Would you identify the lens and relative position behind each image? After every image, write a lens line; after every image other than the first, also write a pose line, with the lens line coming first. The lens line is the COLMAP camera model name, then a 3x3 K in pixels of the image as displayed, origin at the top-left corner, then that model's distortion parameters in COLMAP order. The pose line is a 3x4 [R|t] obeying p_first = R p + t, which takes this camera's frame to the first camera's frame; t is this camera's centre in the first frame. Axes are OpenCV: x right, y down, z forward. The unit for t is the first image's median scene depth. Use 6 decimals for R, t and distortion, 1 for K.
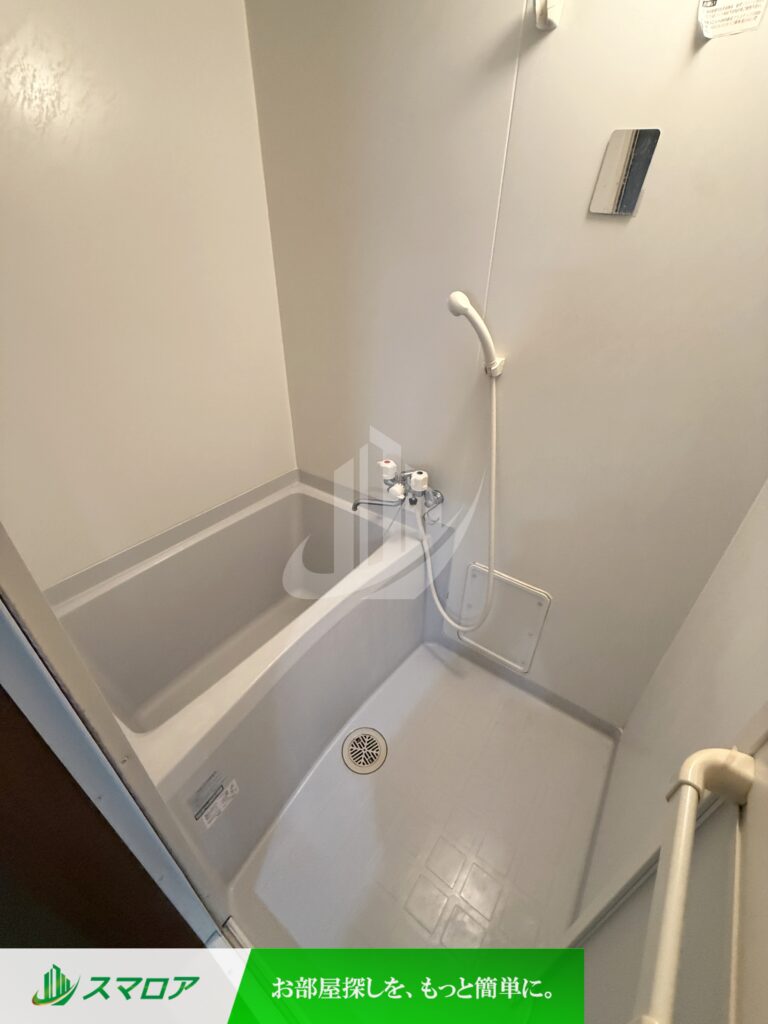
lens RADIAL K [[408.6, 0, 382.9], [0, 408.6, 510.3], [0, 0, 1]] dist [-0.002413, 0.000080]
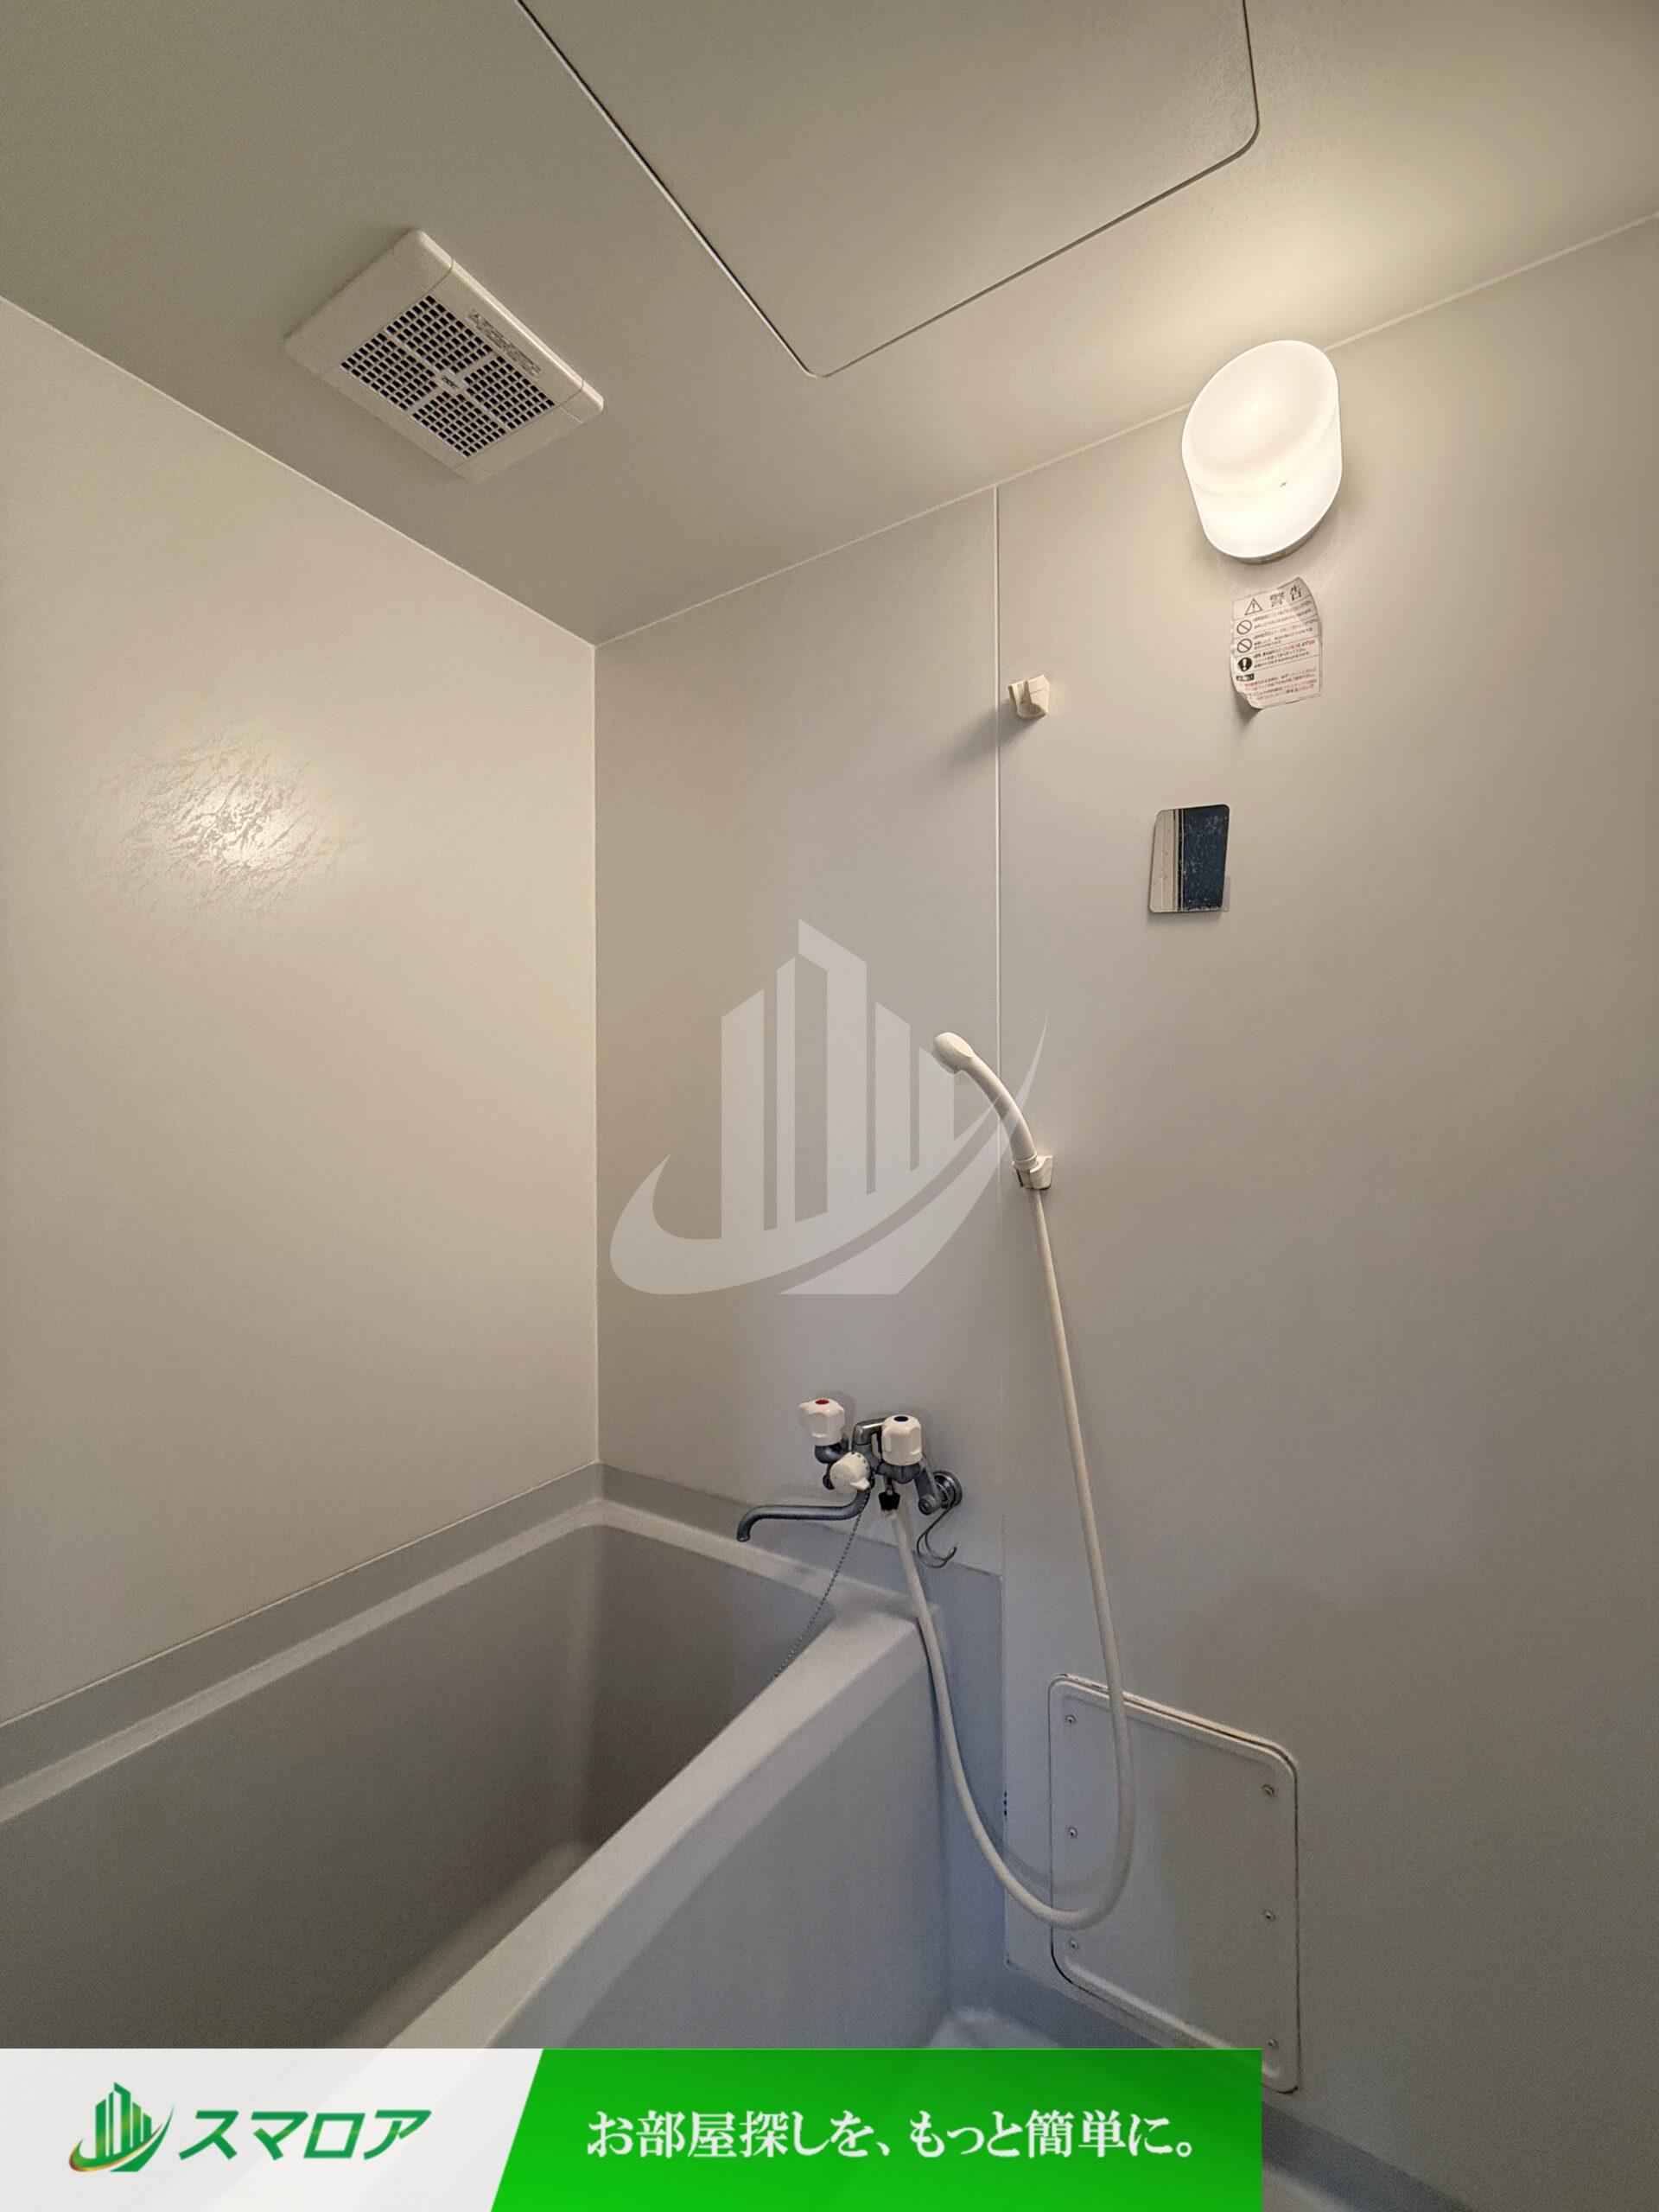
lens RADIAL K [[882.7, 0, 827.1], [0, 882.7, 1102.3], [0, 0, 1]] dist [-0.002413, 0.000080]
pose [[0.997823, -0.016885, 0.063756, -0.038949], [0.048661, 0.840997, -0.538847, 0.118713], [-0.044520, 0.540776, 0.839988, 0.045907]]
